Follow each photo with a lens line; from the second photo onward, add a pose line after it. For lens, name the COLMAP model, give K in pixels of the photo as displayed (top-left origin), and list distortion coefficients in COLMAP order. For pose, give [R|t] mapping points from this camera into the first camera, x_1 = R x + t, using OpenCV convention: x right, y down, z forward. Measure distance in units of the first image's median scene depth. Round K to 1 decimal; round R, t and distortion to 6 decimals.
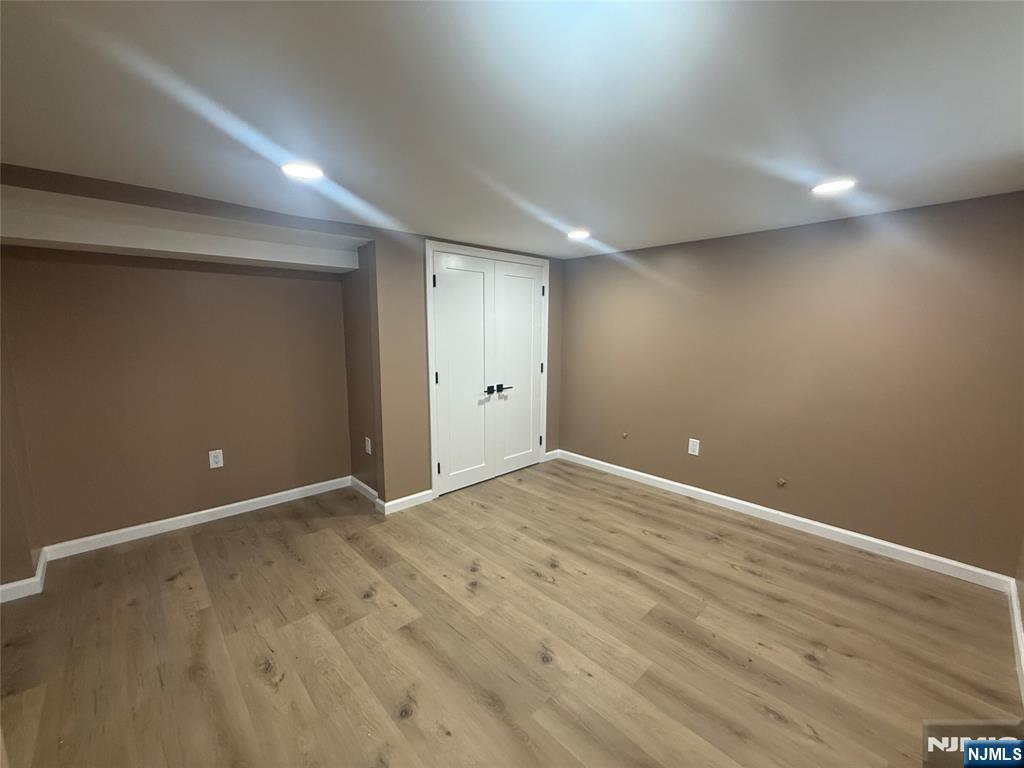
lens RADIAL K [[409.3, 0, 508.5], [0, 409.3, 384.7], [0, 0, 1]] dist [0.000866, 0.000005]
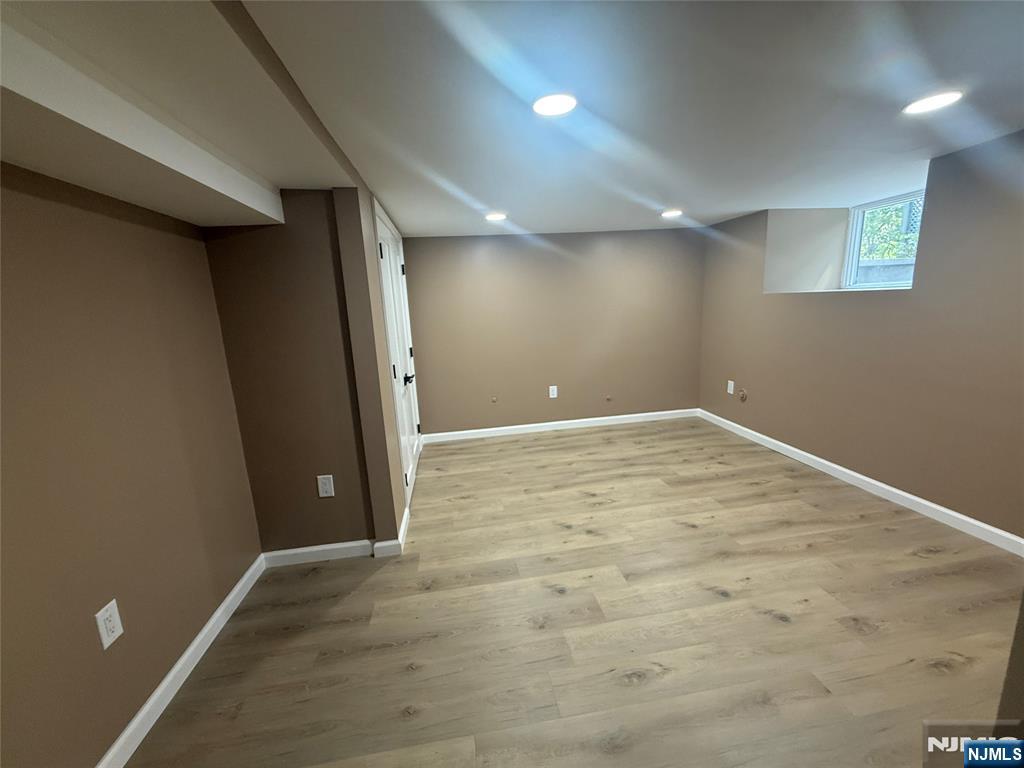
lens RADIAL K [[409.3, 0, 508.5], [0, 409.3, 384.7], [0, 0, 1]] dist [0.000866, 0.000005]
pose [[0.568776, -0.188780, 0.800535, -0.961643], [0.169150, 0.979346, 0.110766, -0.060206], [-0.804911, 0.072409, 0.588961, 0.463738]]
